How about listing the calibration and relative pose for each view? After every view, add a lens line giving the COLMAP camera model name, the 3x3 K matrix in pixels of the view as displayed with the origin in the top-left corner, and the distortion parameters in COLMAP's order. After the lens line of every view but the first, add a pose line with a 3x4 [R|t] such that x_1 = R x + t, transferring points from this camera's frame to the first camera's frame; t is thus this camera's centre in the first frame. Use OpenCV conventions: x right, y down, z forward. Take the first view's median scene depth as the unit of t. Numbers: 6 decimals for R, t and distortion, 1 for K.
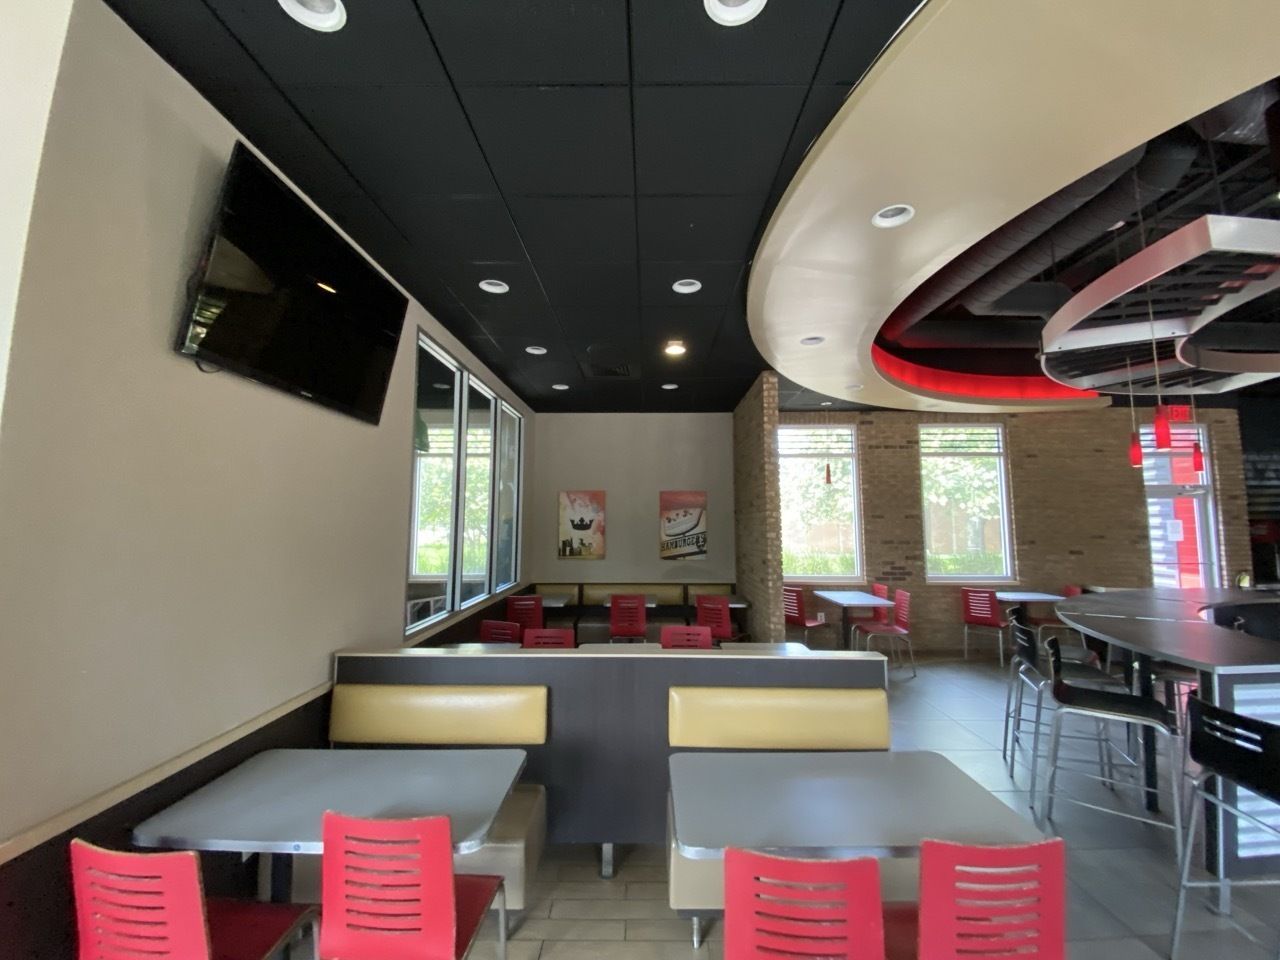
lens RADIAL K [[521.0, 0, 607.0], [0, 521.0, 468.9], [0, 0, 1]] dist [-0.019608, -0.007135]
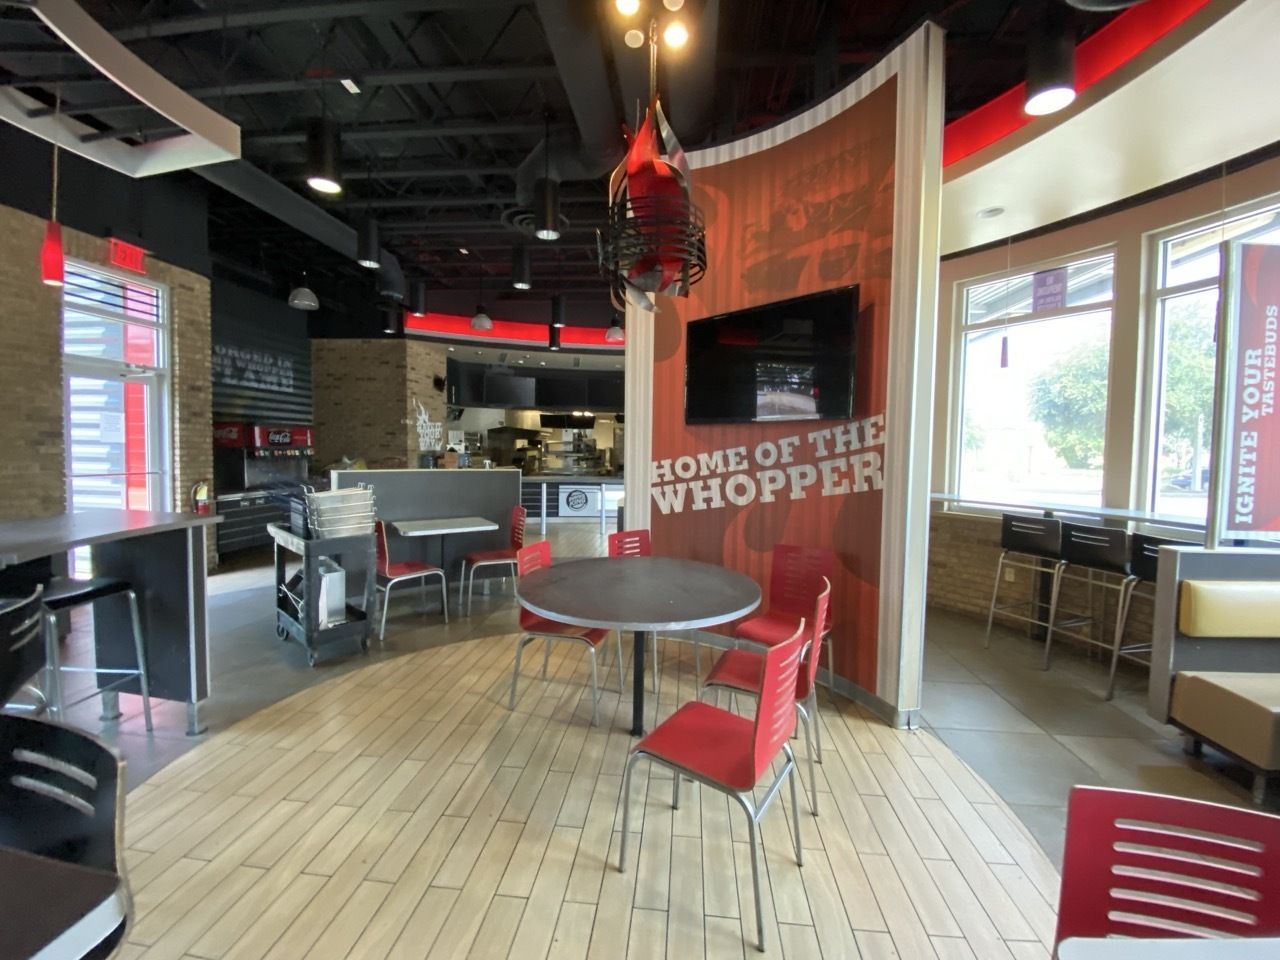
lens RADIAL K [[523.0, 0, 646.5], [0, 523.0, 473.1], [0, 0, 1]] dist [0.029695, -0.022287]
pose [[0.031283, -0.050735, 0.998222, 0.428901], [-0.117134, 0.991643, 0.054072, 0.059733], [-0.992623, -0.118617, 0.025079, 0.242656]]
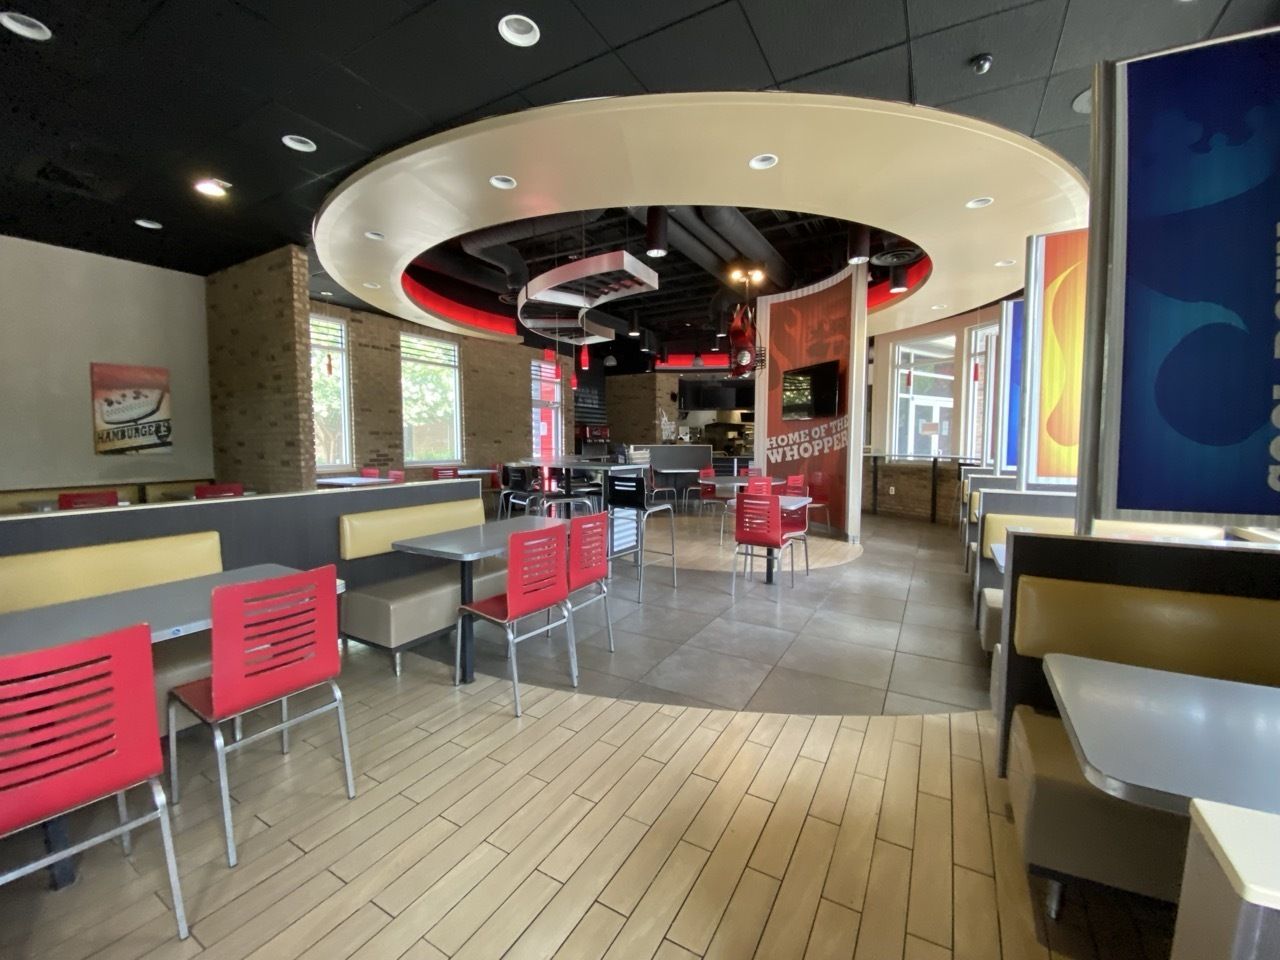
lens RADIAL K [[528.4, 0, 665.7], [0, 528.4, 478.6], [0, 0, 1]] dist [0.015055, -0.023669]
pose [[0.407763, -0.069041, 0.910474, -0.259876], [-0.090414, 0.989184, 0.115502, 0.049485], [-0.908600, -0.129417, 0.397111, -0.049691]]
